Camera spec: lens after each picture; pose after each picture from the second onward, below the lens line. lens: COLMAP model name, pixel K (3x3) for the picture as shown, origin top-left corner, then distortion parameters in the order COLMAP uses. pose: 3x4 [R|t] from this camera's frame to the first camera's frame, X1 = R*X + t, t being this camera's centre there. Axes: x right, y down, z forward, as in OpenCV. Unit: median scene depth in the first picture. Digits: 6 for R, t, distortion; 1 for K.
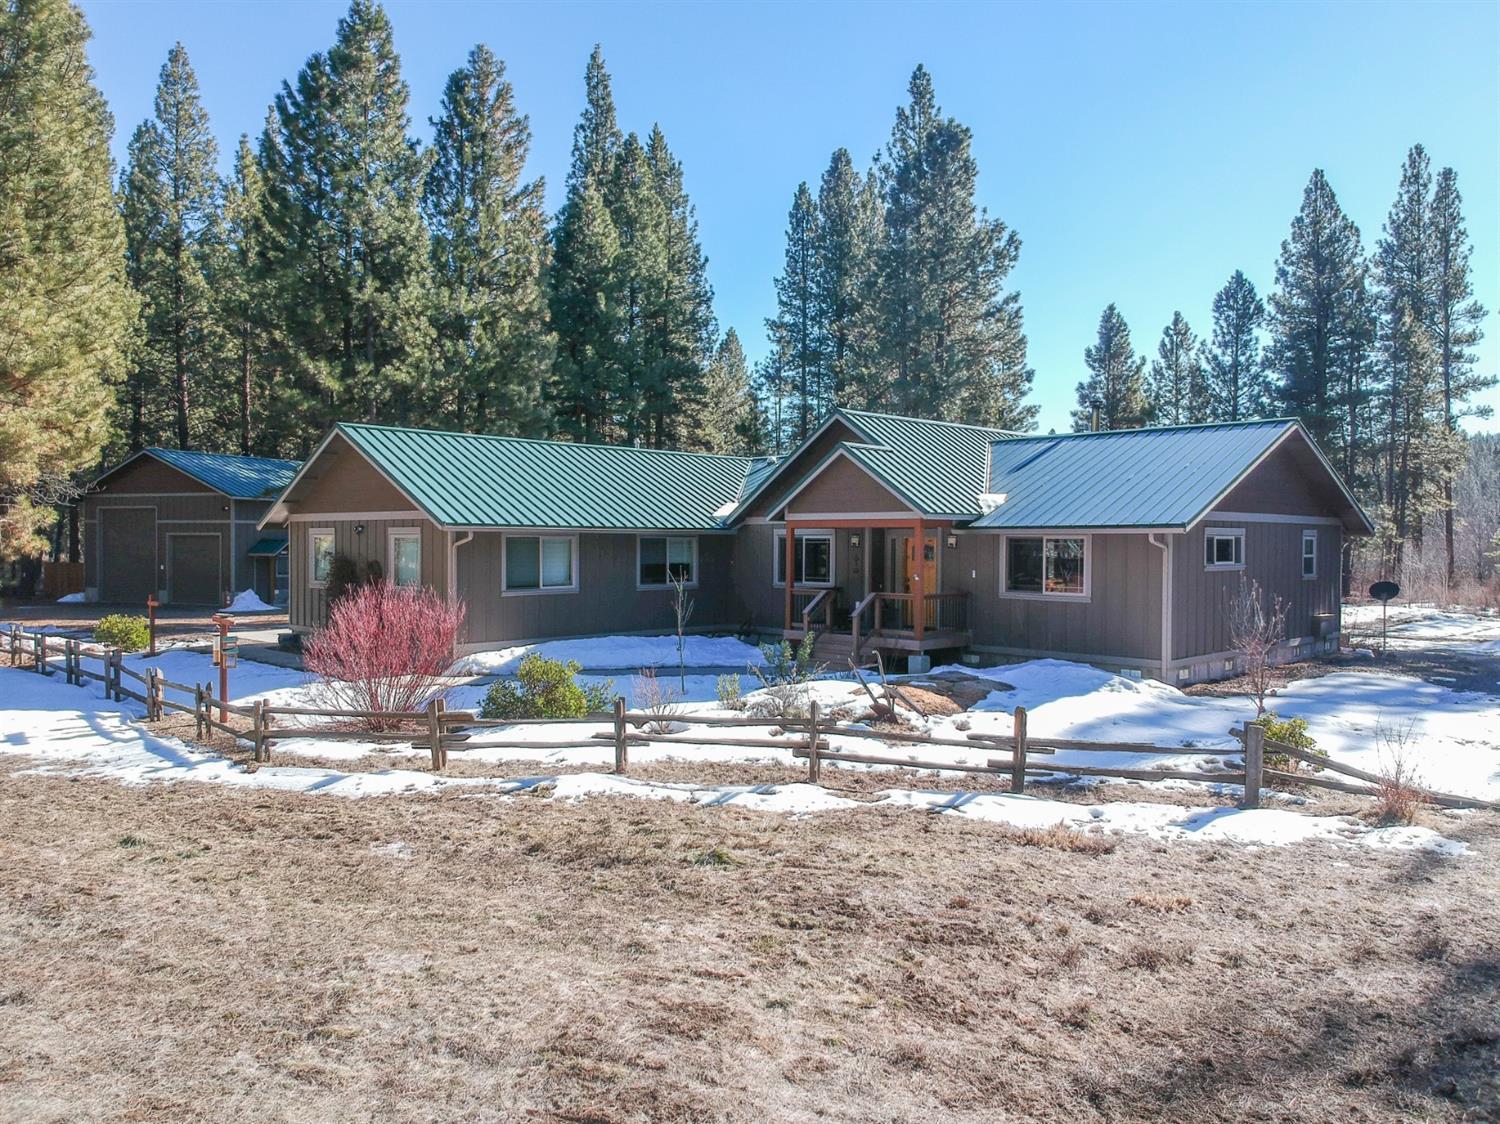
lens RADIAL K [[1091.5, 0, 750.0], [0, 1091.5, 562.0], [0, 0, 1]] dist [0.000886, 0.000400]
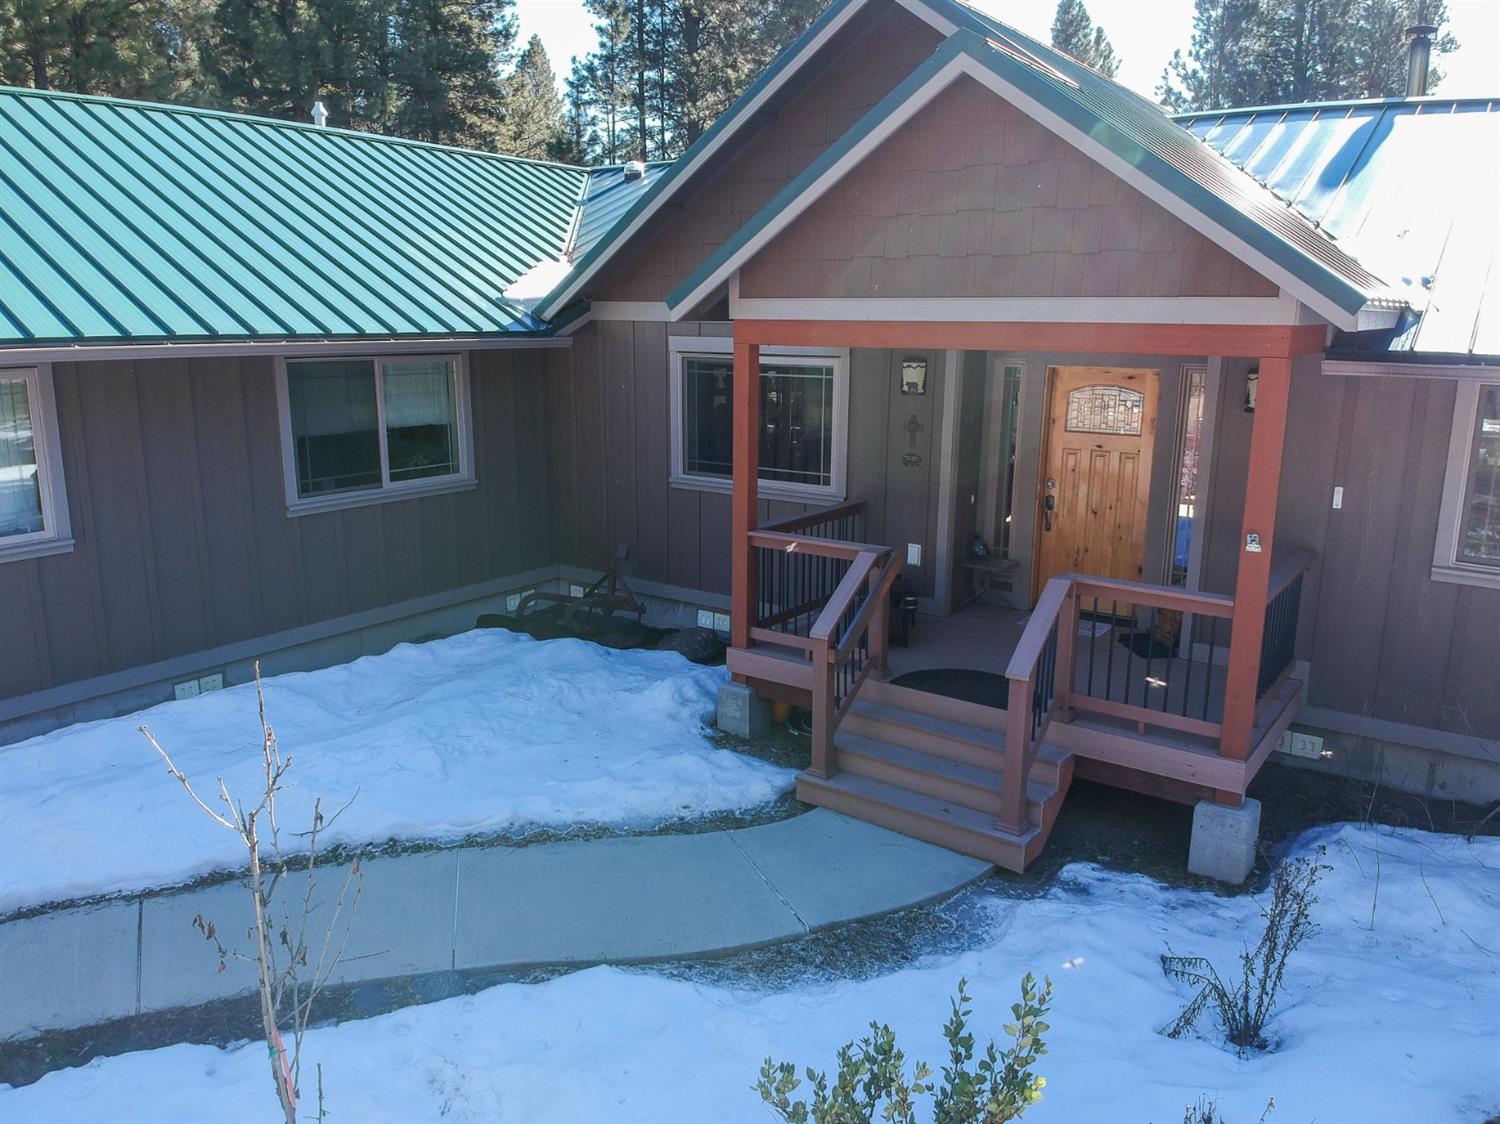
lens RADIAL K [[1096.9, 0, 750.0], [0, 1096.9, 562.0], [0, 0, 1]] dist [-0.004535, -0.004447]
pose [[0.986498, -0.031700, 0.160677, -0.009550], [-0.002015, 0.978666, 0.205448, -0.020502], [-0.163762, -0.202997, 0.965388, 0.408124]]
